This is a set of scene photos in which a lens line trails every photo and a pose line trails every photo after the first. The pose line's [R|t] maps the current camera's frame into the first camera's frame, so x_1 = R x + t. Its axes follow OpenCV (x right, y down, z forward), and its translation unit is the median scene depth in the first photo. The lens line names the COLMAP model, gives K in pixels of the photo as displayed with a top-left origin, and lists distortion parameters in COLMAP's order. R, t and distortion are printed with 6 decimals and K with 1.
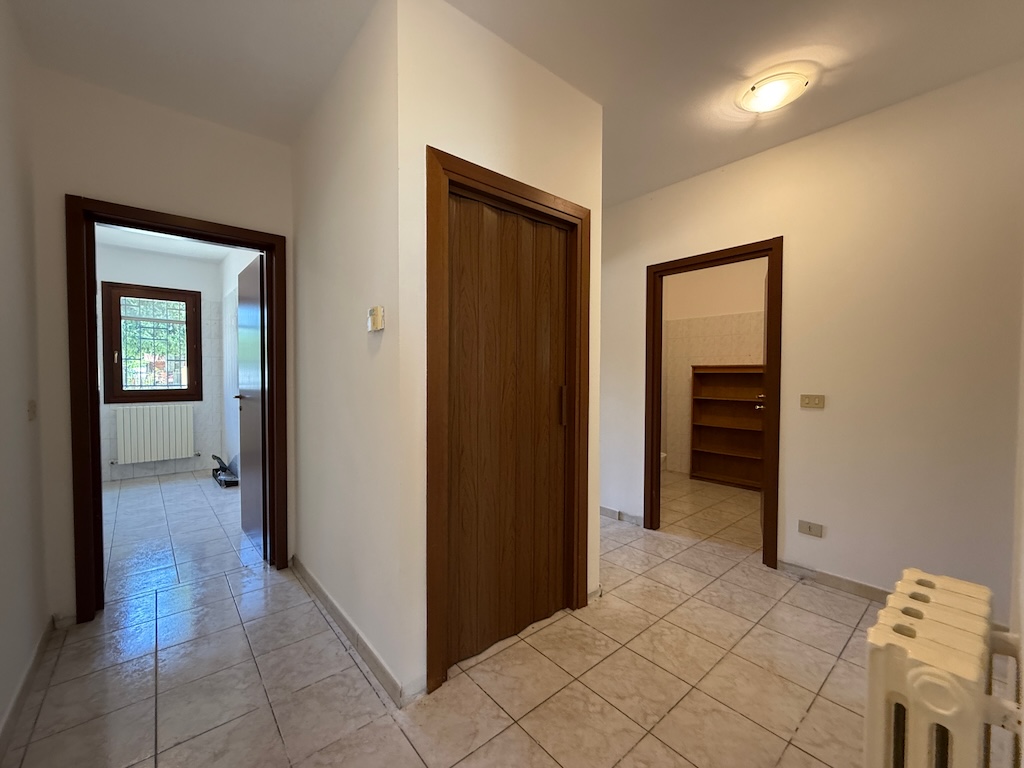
lens RADIAL K [[414.5, 0, 507.9], [0, 414.5, 385.2], [0, 0, 1]] dist [0.001012, -0.000763]
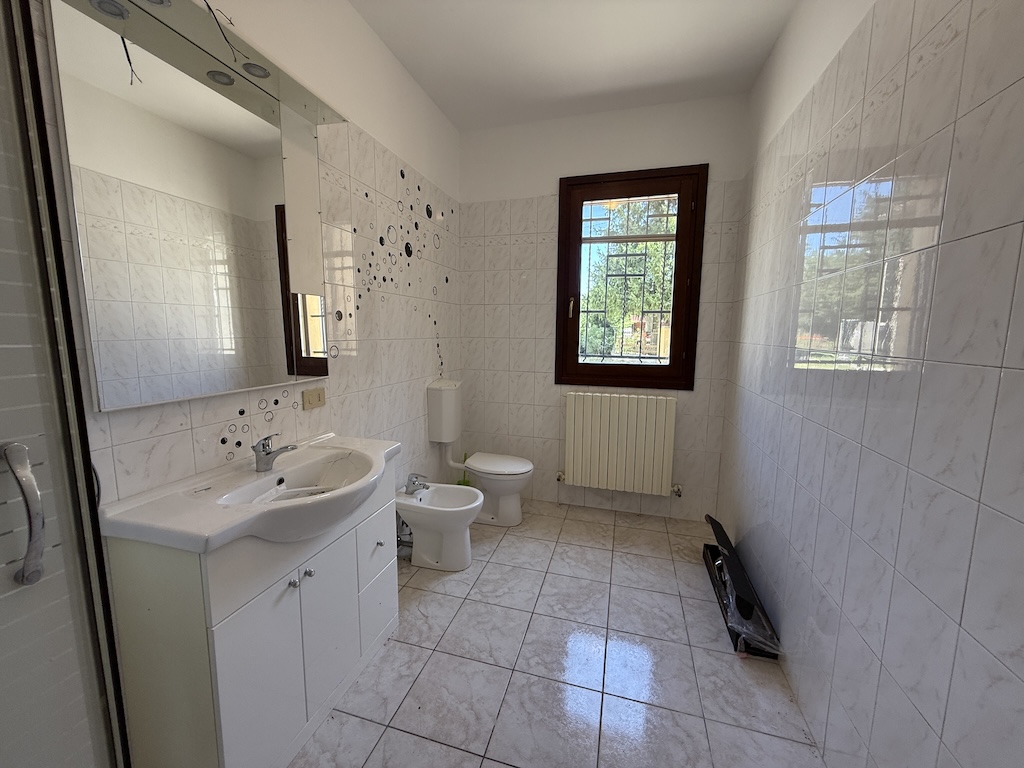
lens RADIAL K [[414.5, 0, 504.6], [0, 414.5, 382.0], [0, 0, 1]] dist [0.001012, -0.000763]
pose [[0.526266, 0.106489, -0.843626, -0.462768], [-0.032799, 0.993931, 0.105001, -0.020318], [0.849687, -0.027589, 0.526564, 0.576982]]
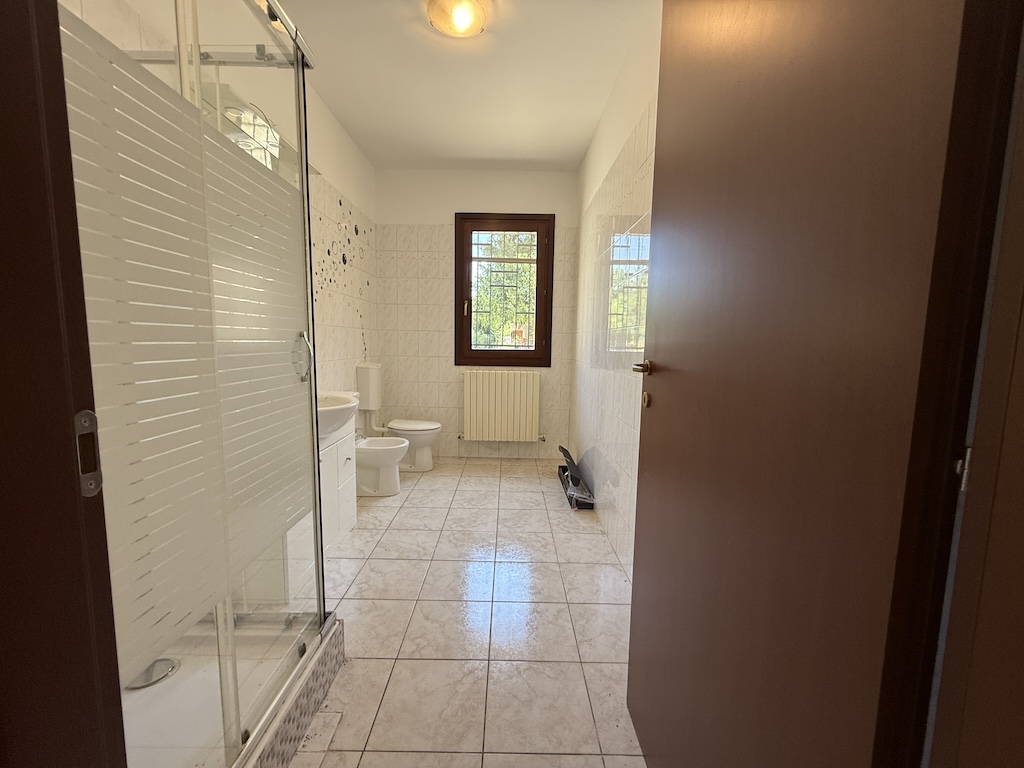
lens RADIAL K [[414.5, 0, 508.4], [0, 414.5, 381.5], [0, 0, 1]] dist [0.001012, -0.000763]
pose [[0.745982, 0.073850, -0.661858, -0.326045], [-0.033801, 0.996750, 0.073119, 0.012213], [0.665107, -0.032174, 0.746054, 0.430435]]
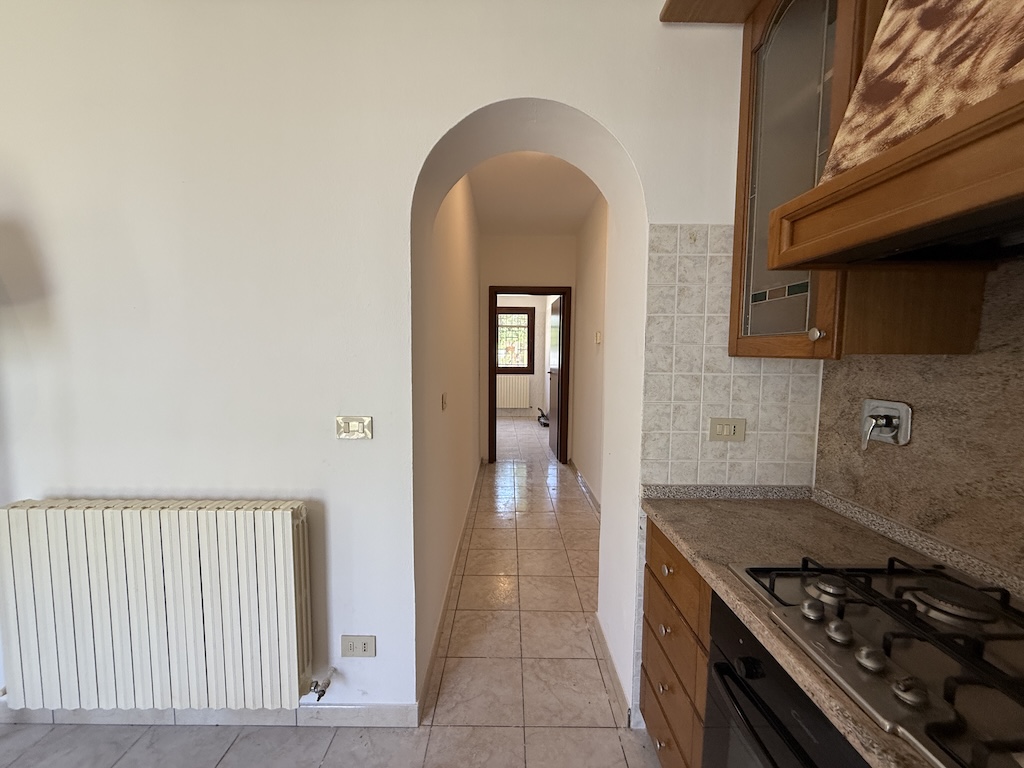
lens RADIAL K [[414.5, 0, 491.9], [0, 414.5, 388.5], [0, 0, 1]] dist [0.001012, -0.000763]
pose [[0.736940, 0.058942, -0.673384, 0.256468], [-0.021737, 0.997742, 0.063544, -0.007511], [0.675609, -0.032190, 0.736557, -0.334027]]
